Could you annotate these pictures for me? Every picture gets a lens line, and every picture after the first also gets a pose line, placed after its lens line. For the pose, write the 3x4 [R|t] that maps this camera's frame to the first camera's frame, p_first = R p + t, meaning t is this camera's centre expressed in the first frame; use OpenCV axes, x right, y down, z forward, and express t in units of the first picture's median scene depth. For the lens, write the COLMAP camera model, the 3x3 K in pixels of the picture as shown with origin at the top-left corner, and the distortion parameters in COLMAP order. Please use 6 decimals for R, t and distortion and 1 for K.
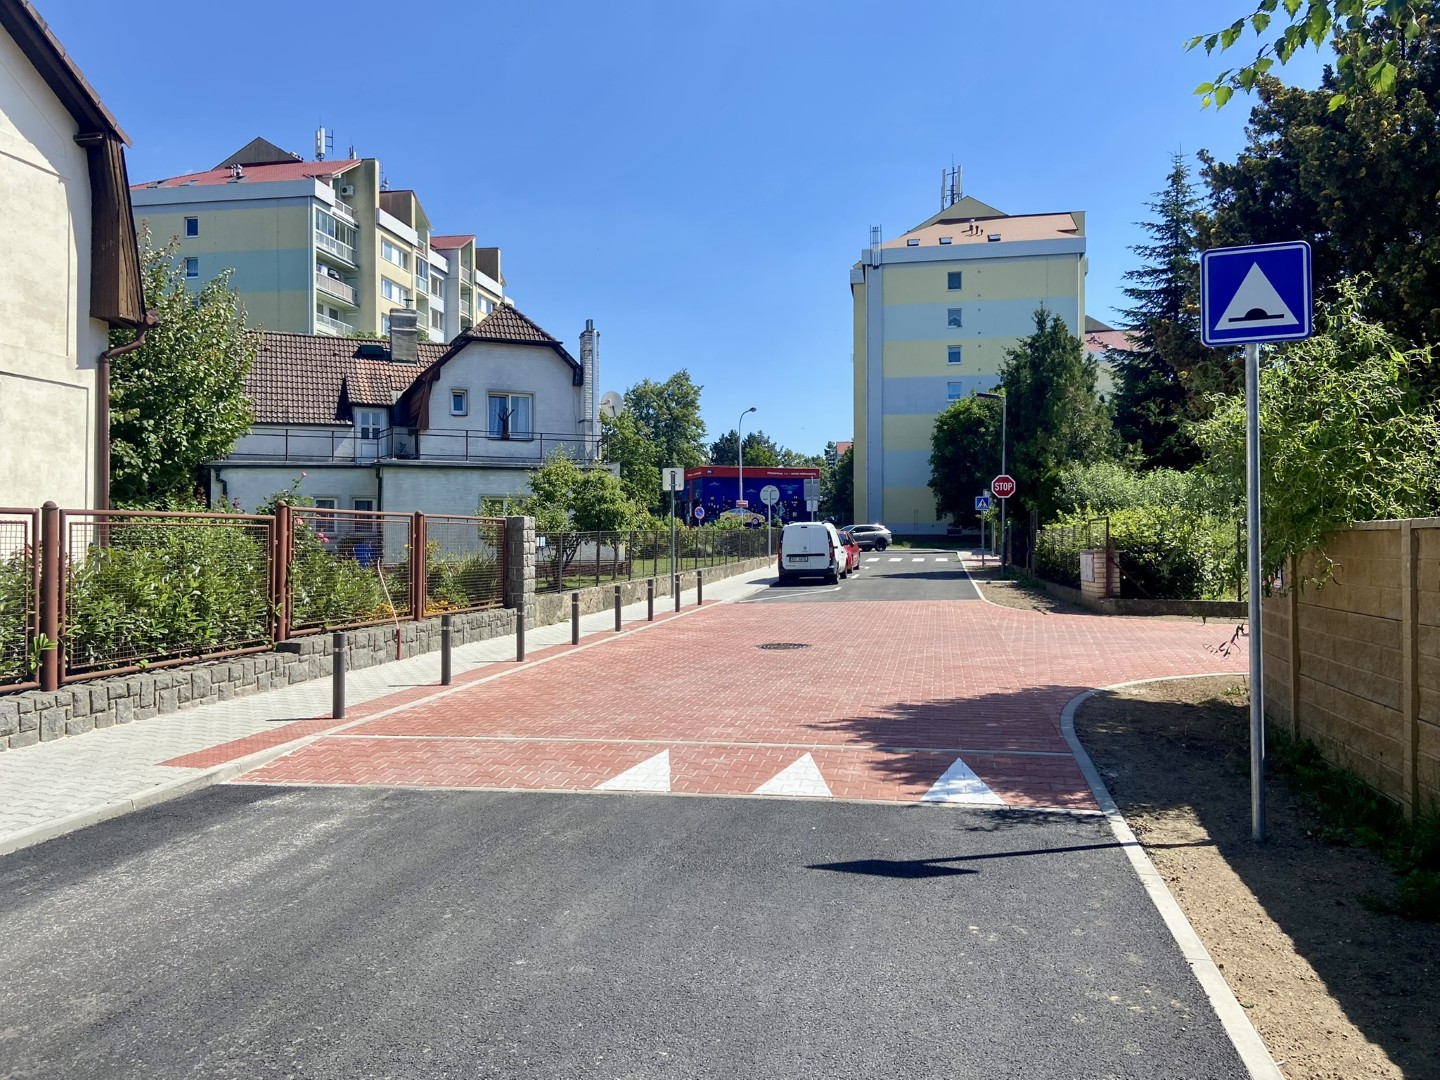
lens RADIAL K [[1052.0, 0, 720.0], [0, 1052.0, 540.0], [0, 0, 1]] dist [0.072521, -0.086409]
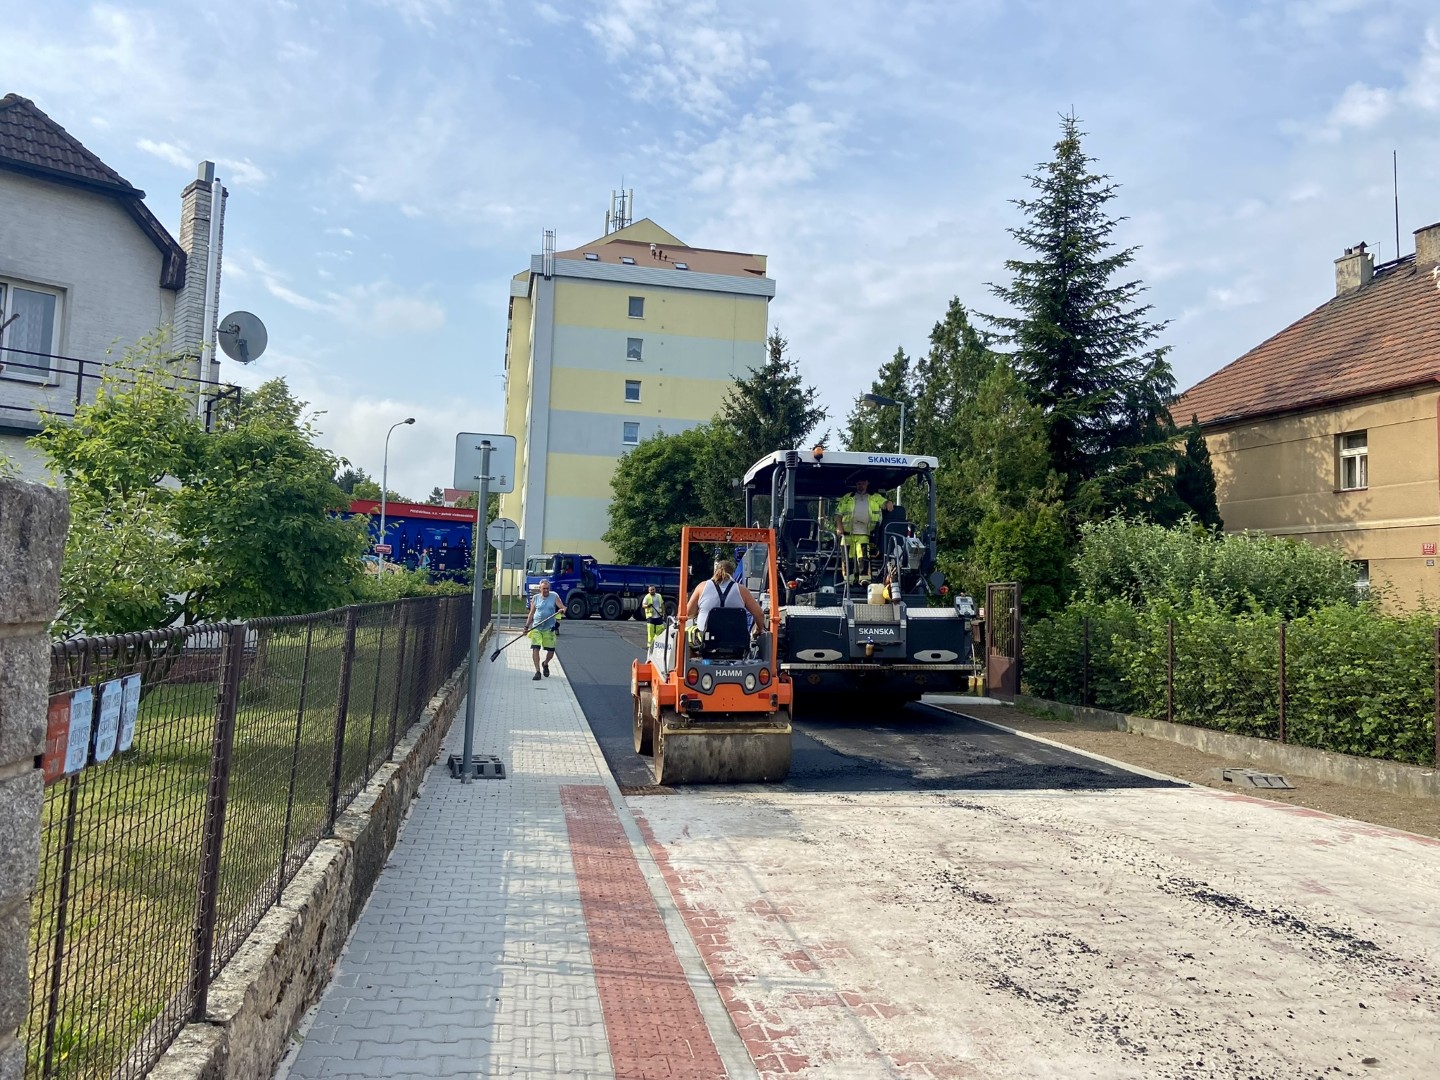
lens RADIAL K [[1052.0, 0, 720.0], [0, 1052.0, 540.0], [0, 0, 1]] dist [0.072521, -0.086409]
pose [[0.921924, 0.057636, 0.383060, -0.035227], [-0.035710, 0.997304, -0.064112, -0.001269], [-0.385722, 0.045428, 0.921496, 0.187281]]
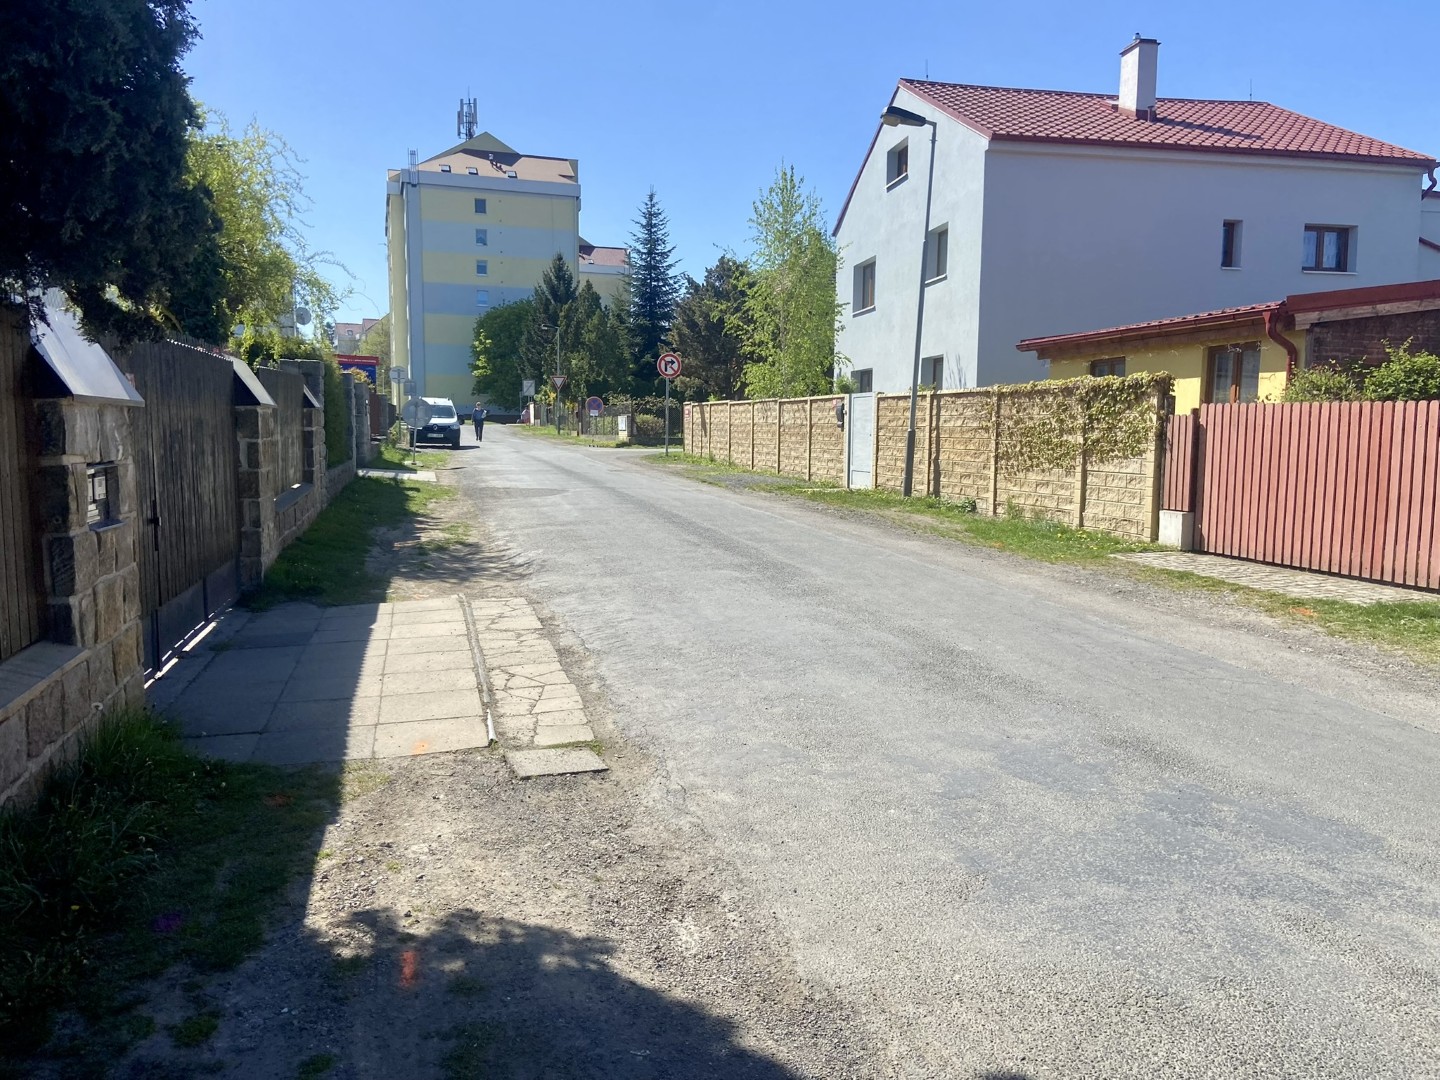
lens RADIAL K [[1052.0, 0, 720.0], [0, 1052.0, 540.0], [0, 0, 1]] dist [0.072521, -0.086409]
pose [[0.881836, -0.047177, 0.469190, -0.128014], [-0.001501, 0.994697, 0.102839, 0.012207], [-0.471554, -0.091391, 0.877089, -0.240301]]
